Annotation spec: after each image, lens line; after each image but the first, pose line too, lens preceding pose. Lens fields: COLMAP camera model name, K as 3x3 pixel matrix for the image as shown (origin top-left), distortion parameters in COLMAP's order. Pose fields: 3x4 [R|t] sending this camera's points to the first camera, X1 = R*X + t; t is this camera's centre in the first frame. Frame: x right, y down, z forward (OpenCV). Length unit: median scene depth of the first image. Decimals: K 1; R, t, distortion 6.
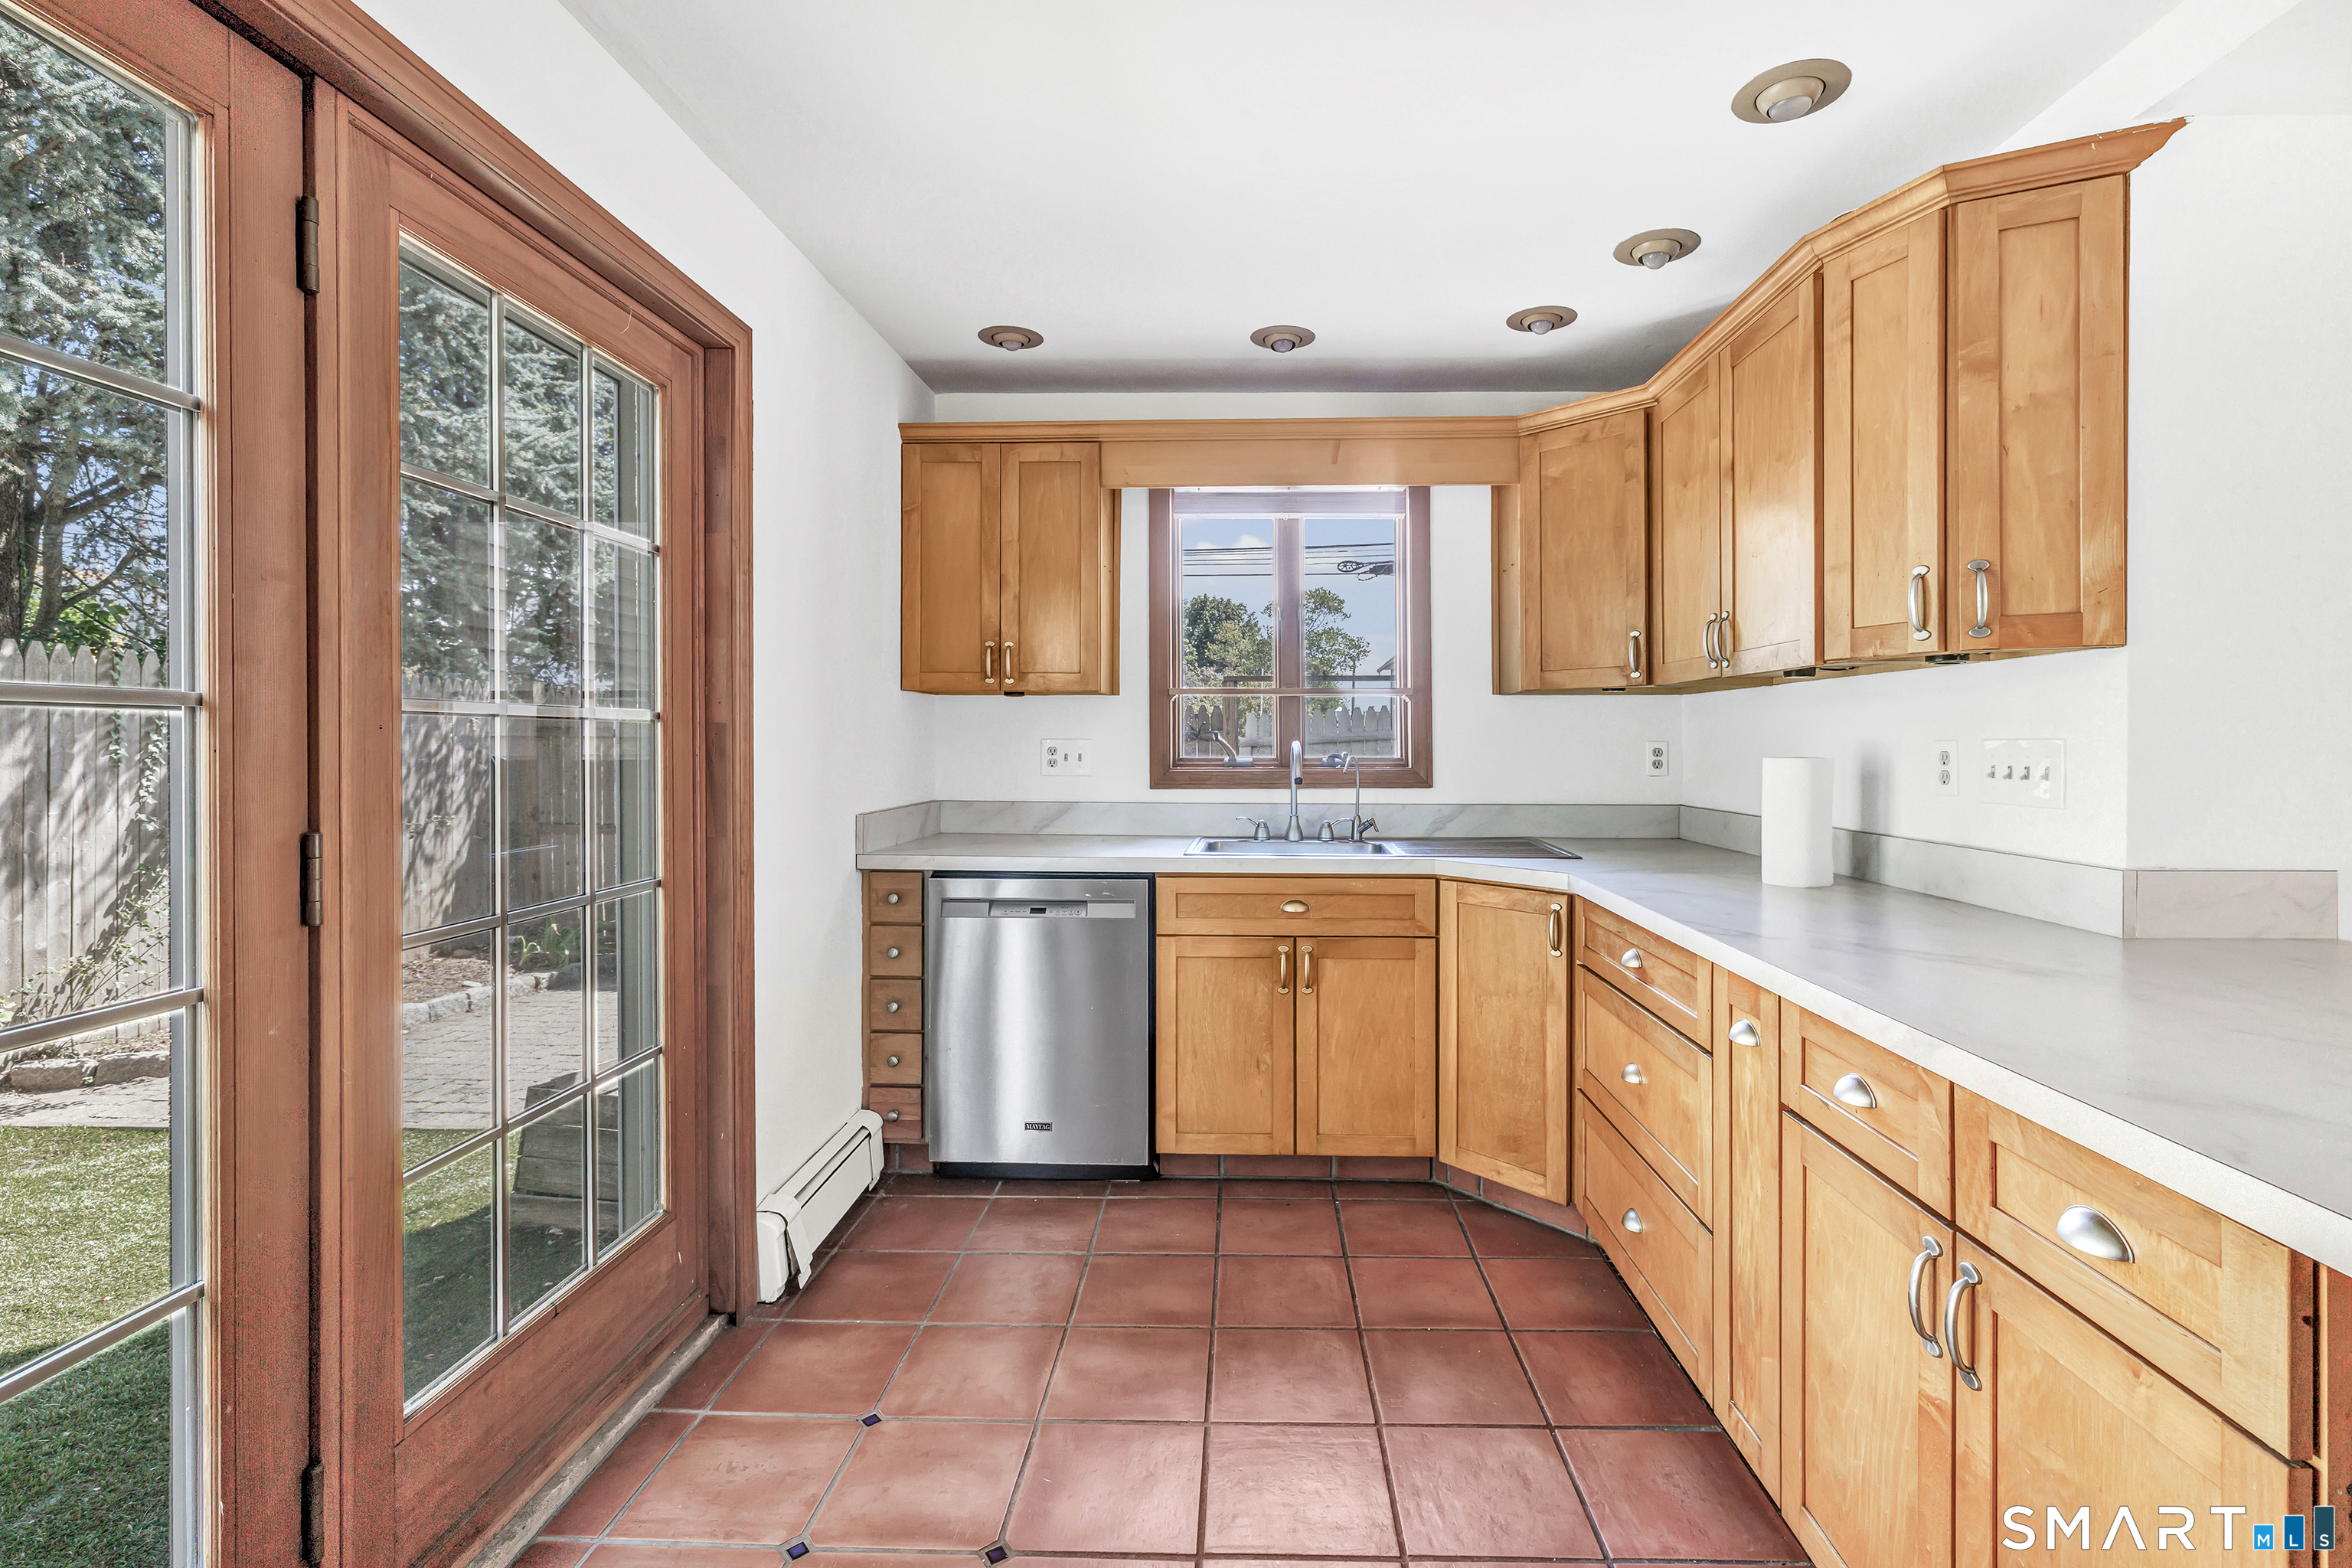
lens RADIAL K [[1049.4, 0, 1225.8], [0, 1049.4, 745.6], [0, 0, 1]] dist [-0.001844, -0.000381]
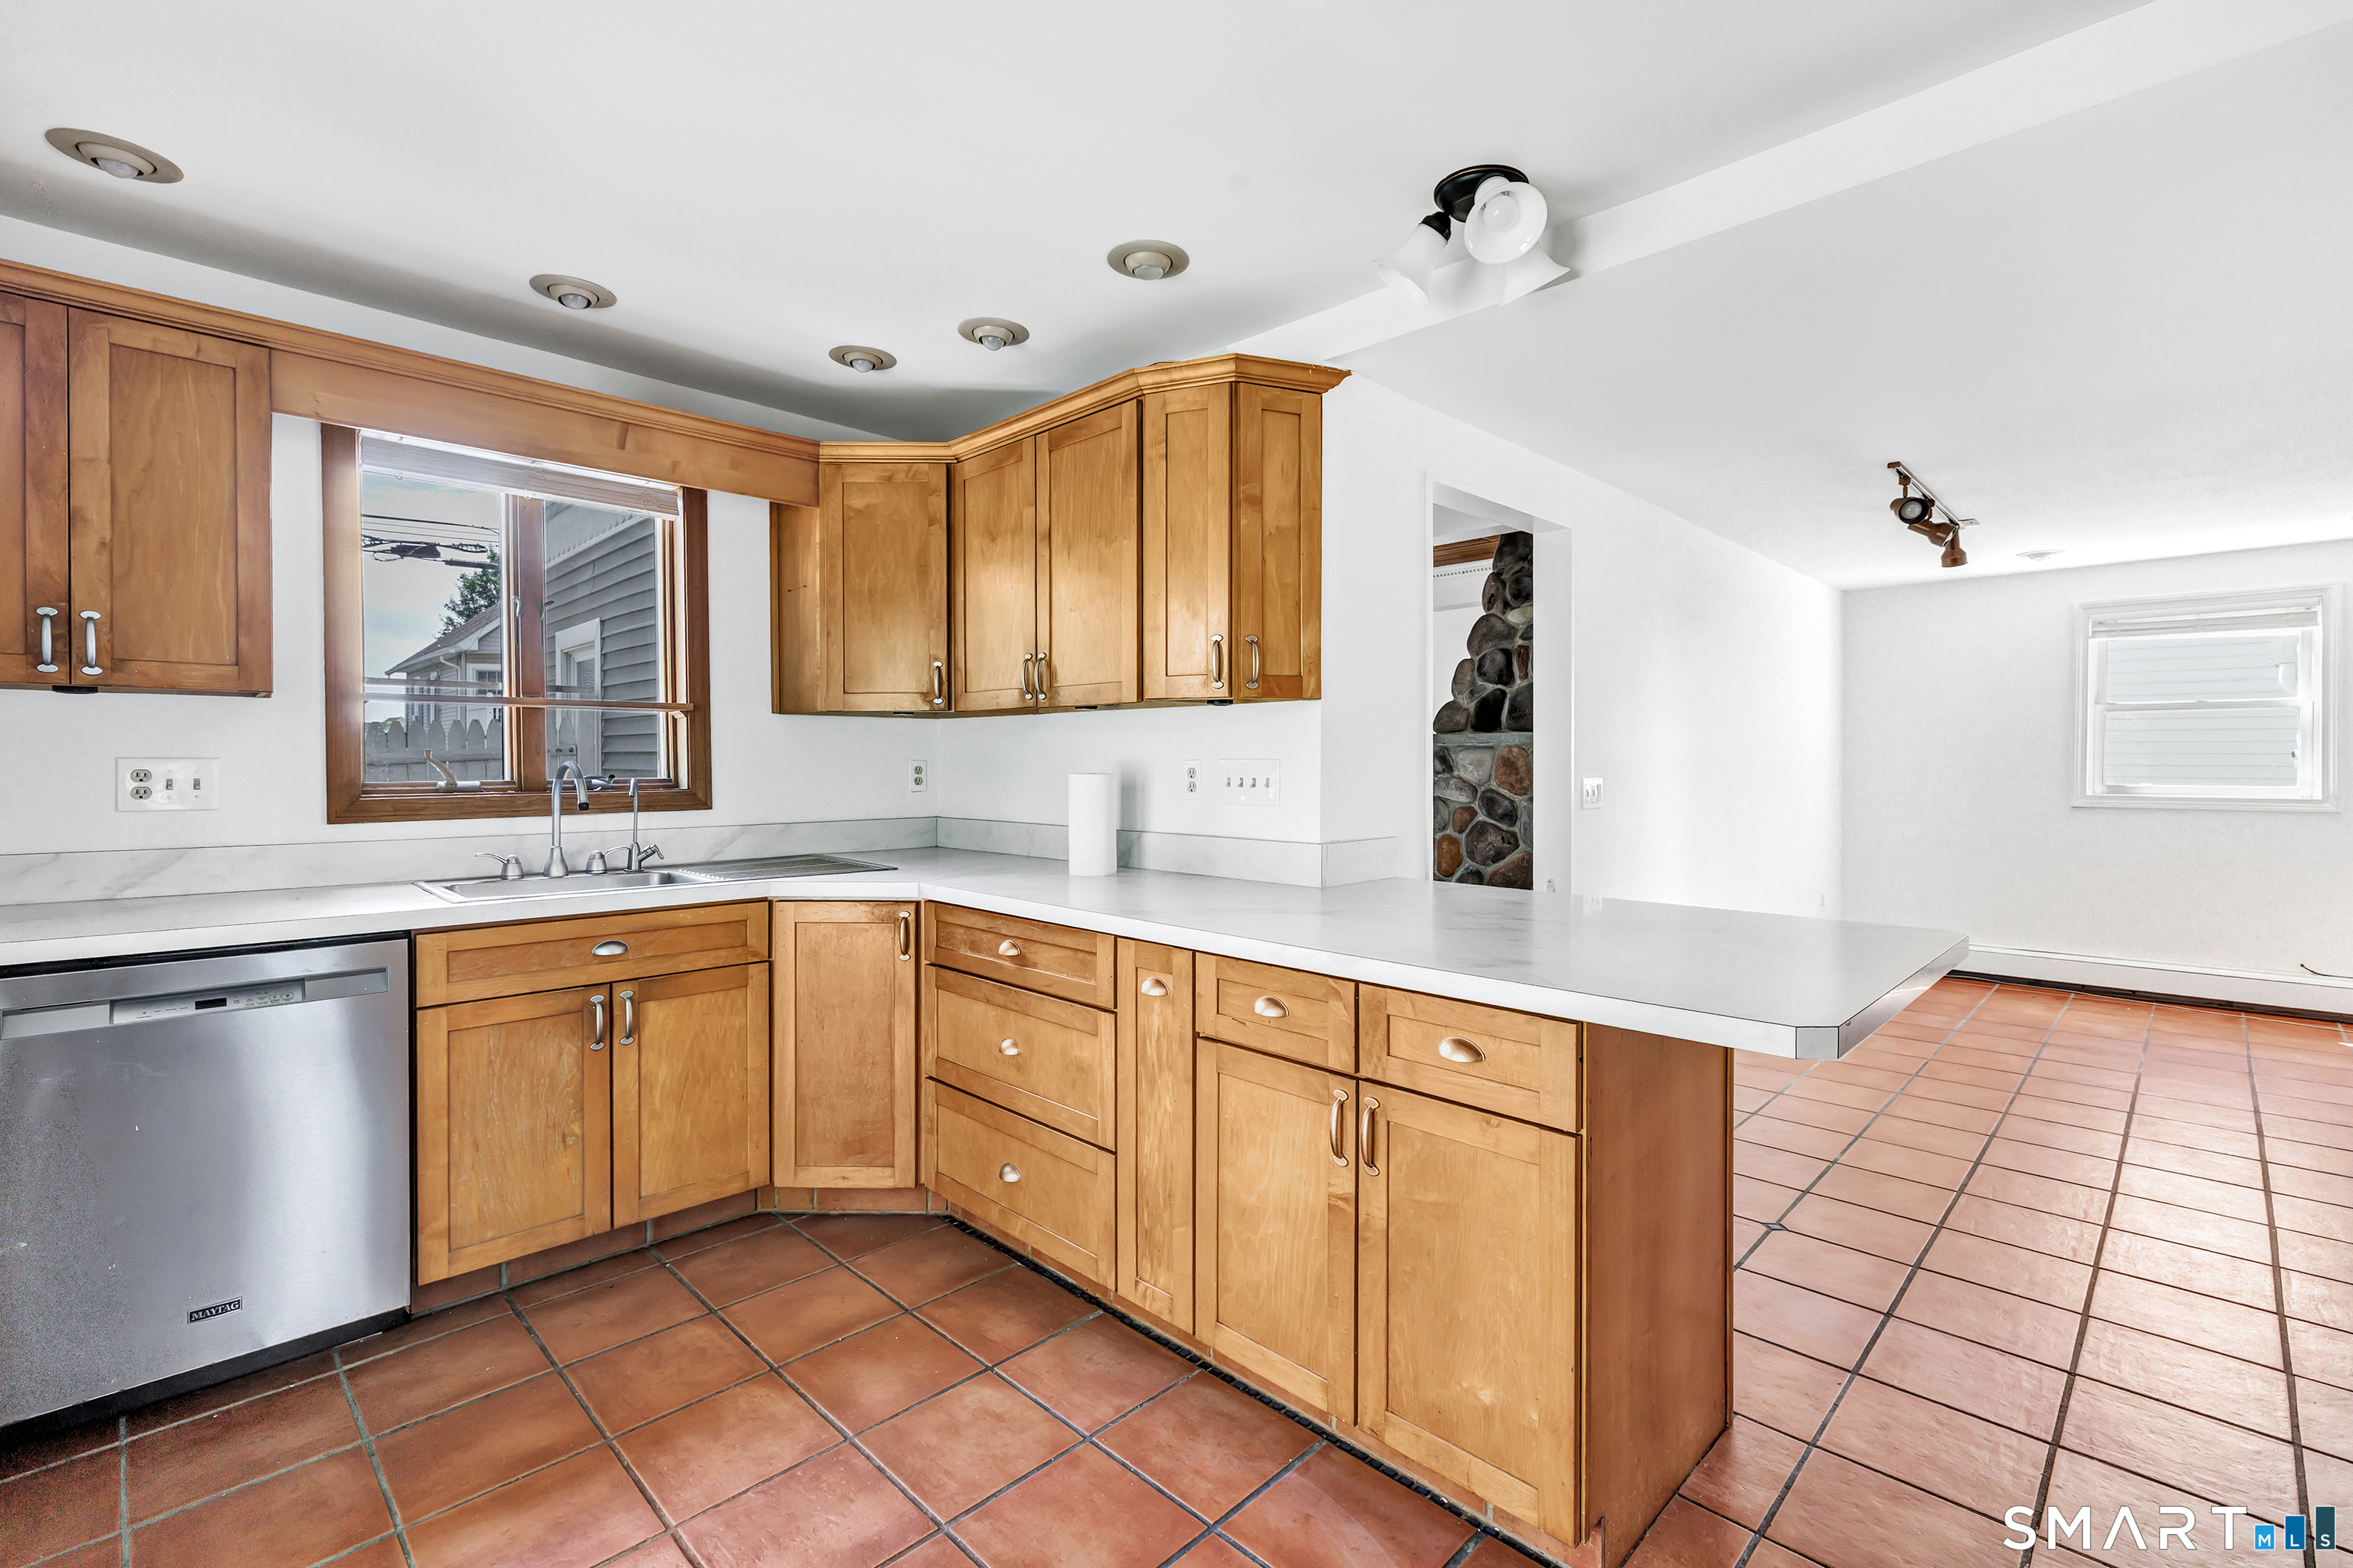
lens RADIAL K [[1039.6, 0, 1170.7], [0, 1039.6, 771.1], [0, 0, 1]] dist [-0.001547, 0.000375]
pose [[0.688199, -0.008719, 0.725469, -0.261796], [0.002723, 0.999952, 0.009435, -0.002844], [-0.725517, -0.004518, 0.688190, 0.064606]]
